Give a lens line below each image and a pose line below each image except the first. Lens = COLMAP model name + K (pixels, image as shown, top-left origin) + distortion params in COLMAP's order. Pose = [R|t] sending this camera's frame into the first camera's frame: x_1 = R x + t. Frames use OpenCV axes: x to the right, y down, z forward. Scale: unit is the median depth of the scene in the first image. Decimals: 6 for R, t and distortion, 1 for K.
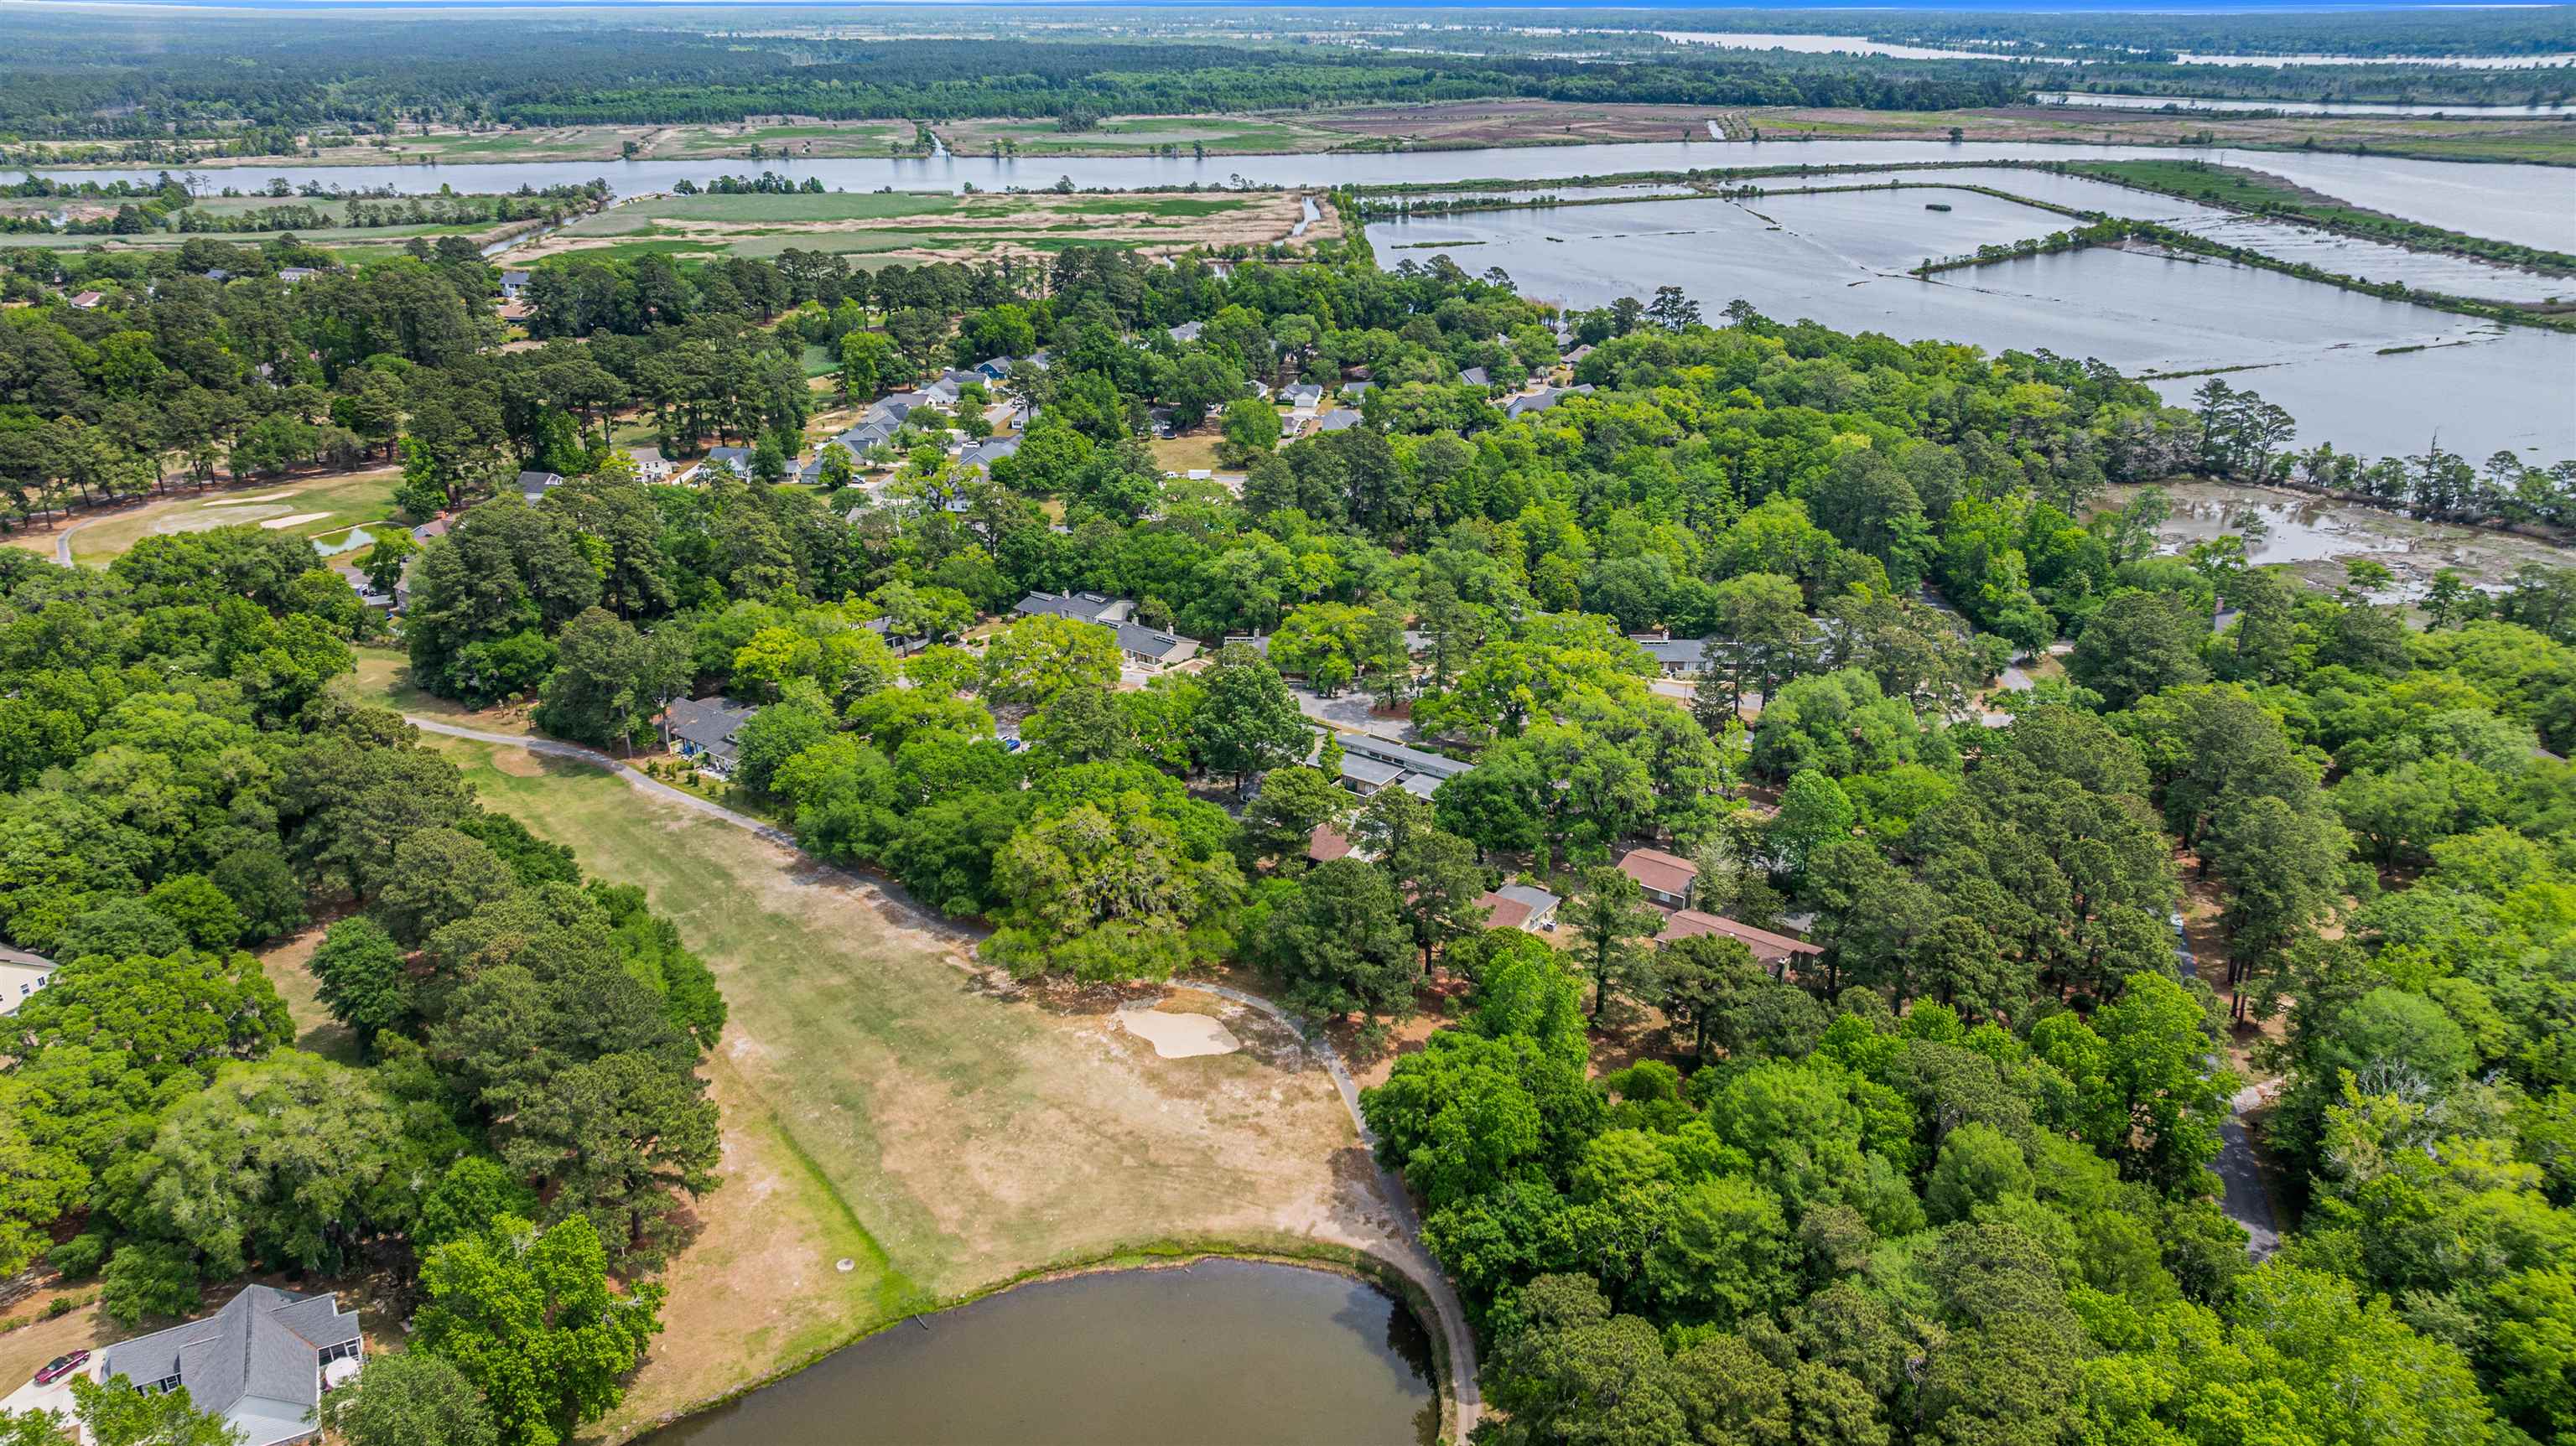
lens RADIAL K [[1703.1, 0, 1288.0], [0, 1703.1, 723.0], [0, 0, 1]] dist [-0.013047, -0.002889]
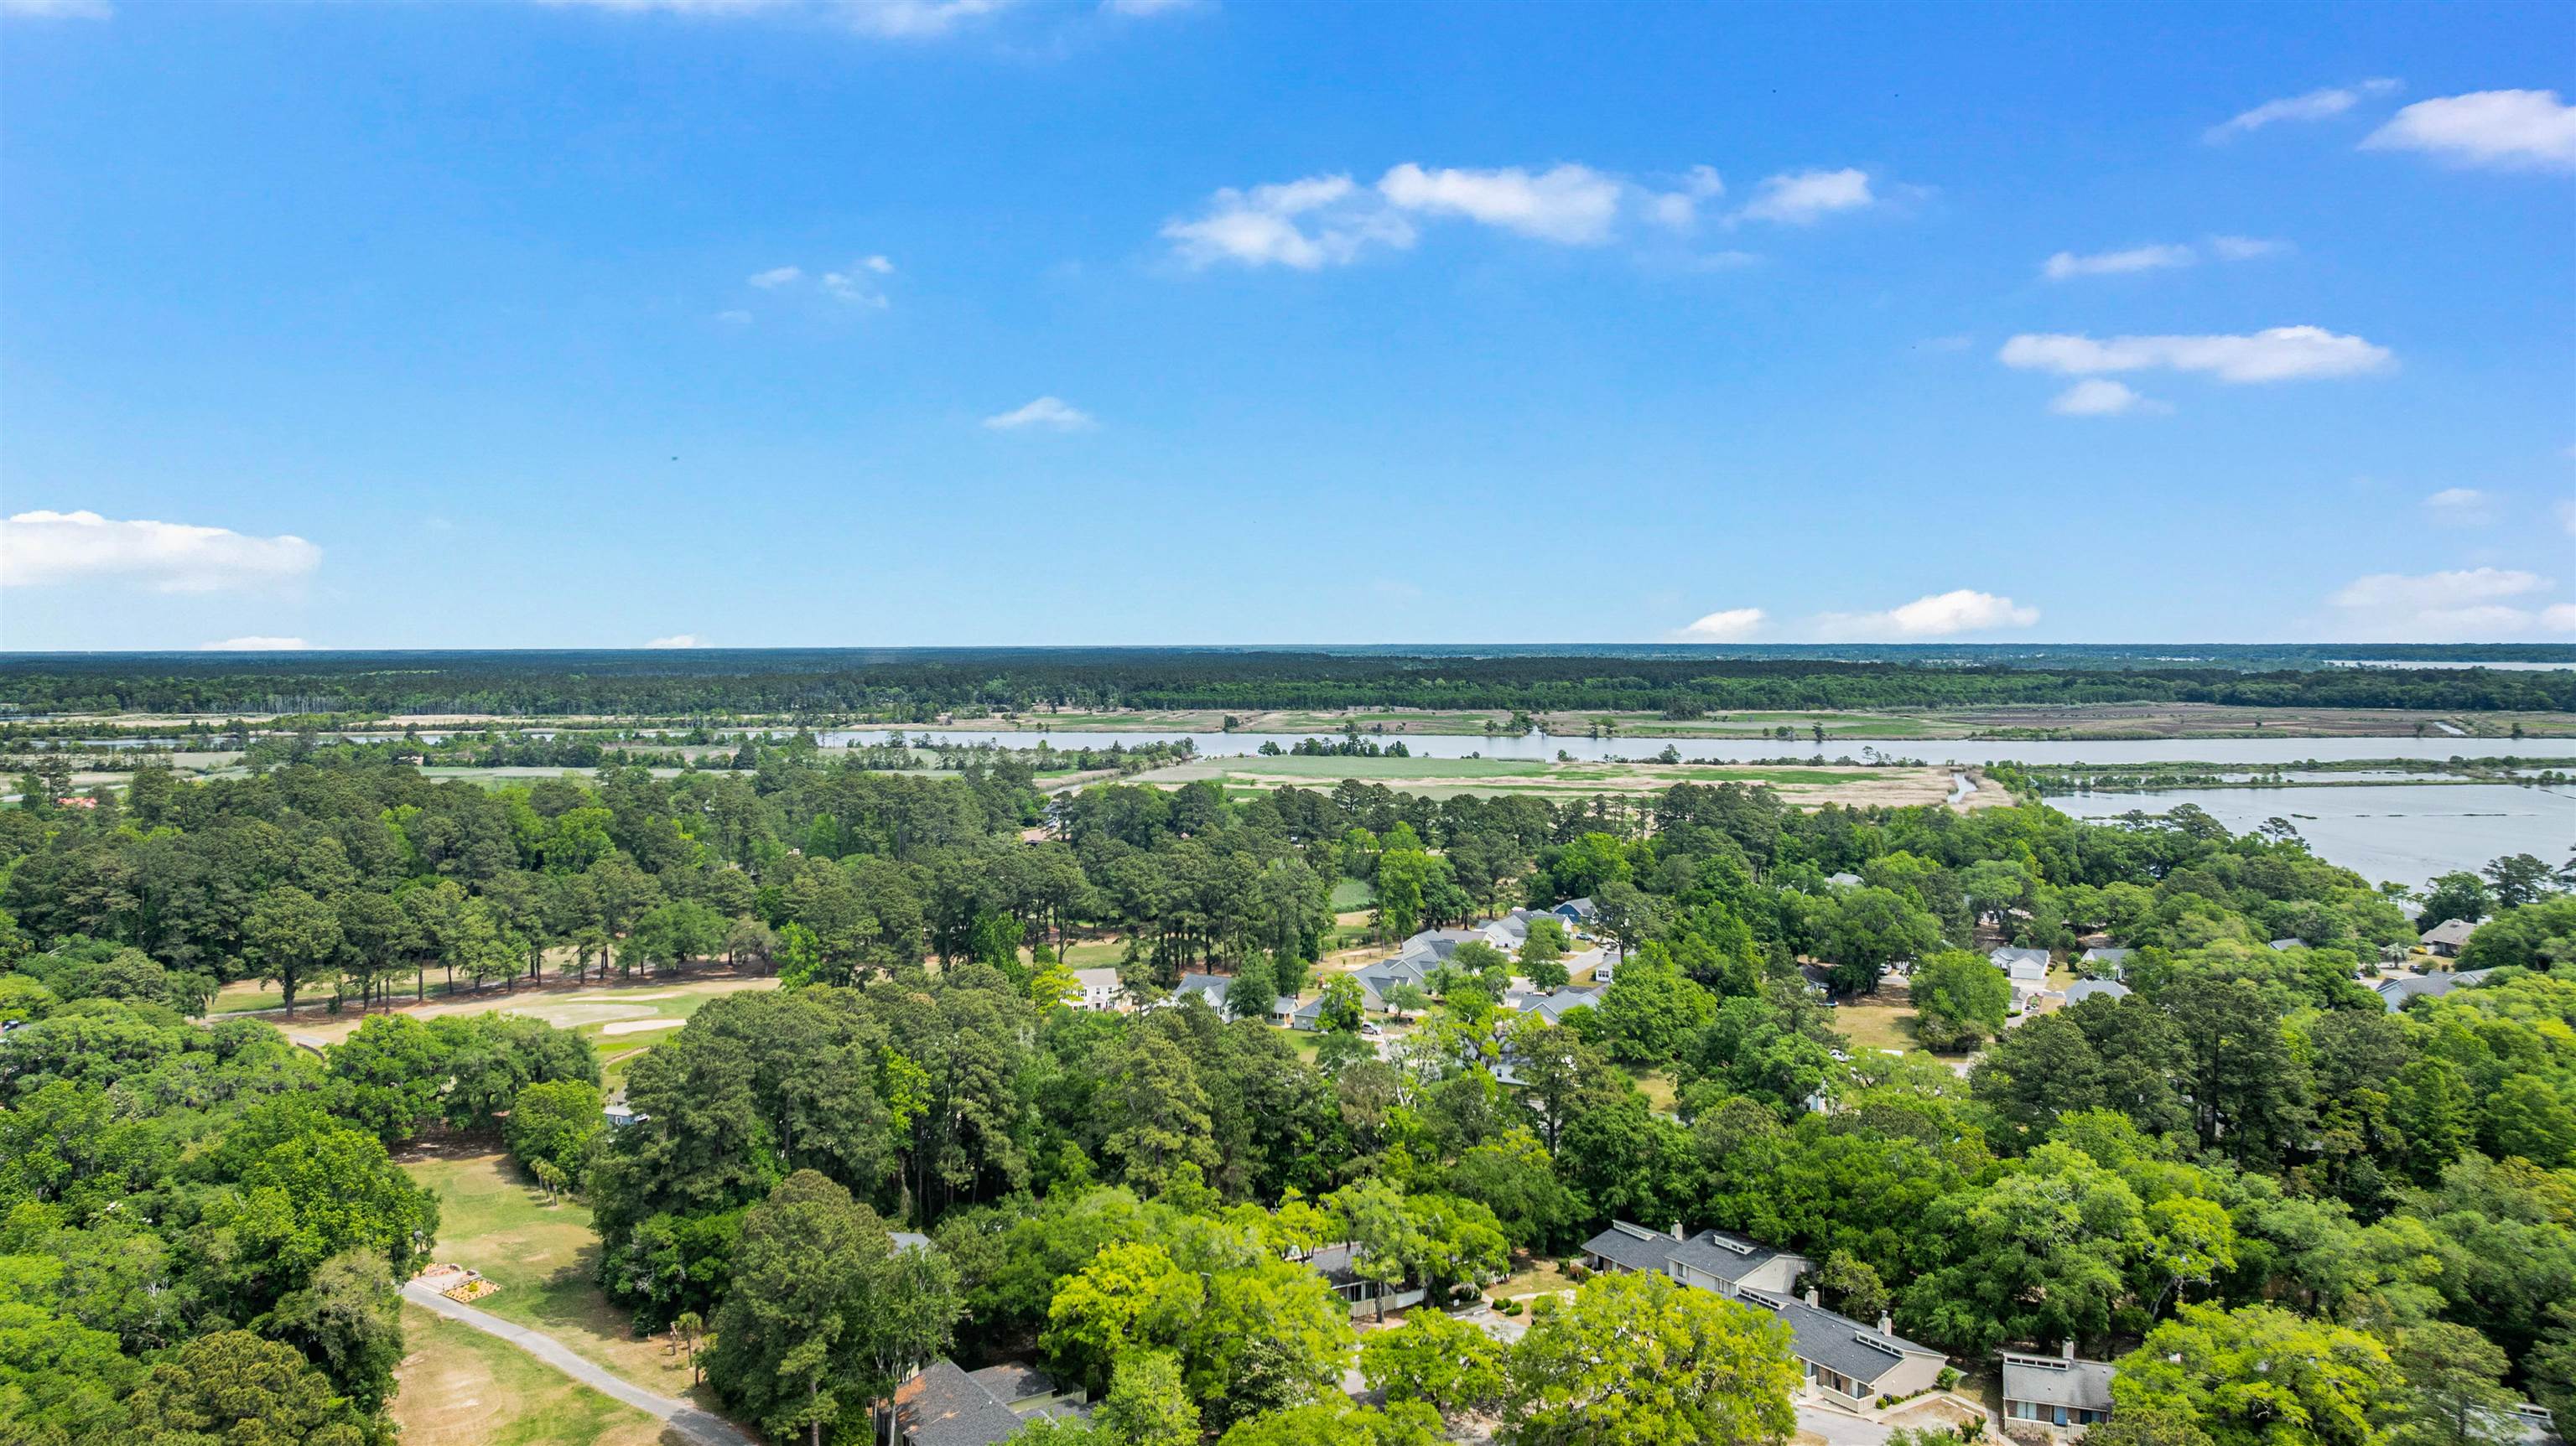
lens RADIAL K [[1703.1, 0, 1288.0], [0, 1703.1, 723.0], [0, 0, 1]] dist [-0.013047, -0.002889]
pose [[0.942968, 0.003409, -0.332865, -0.052947], [-0.119779, 0.936446, -0.329731, -0.026377], [0.310586, 0.350796, 0.883447, 0.329209]]
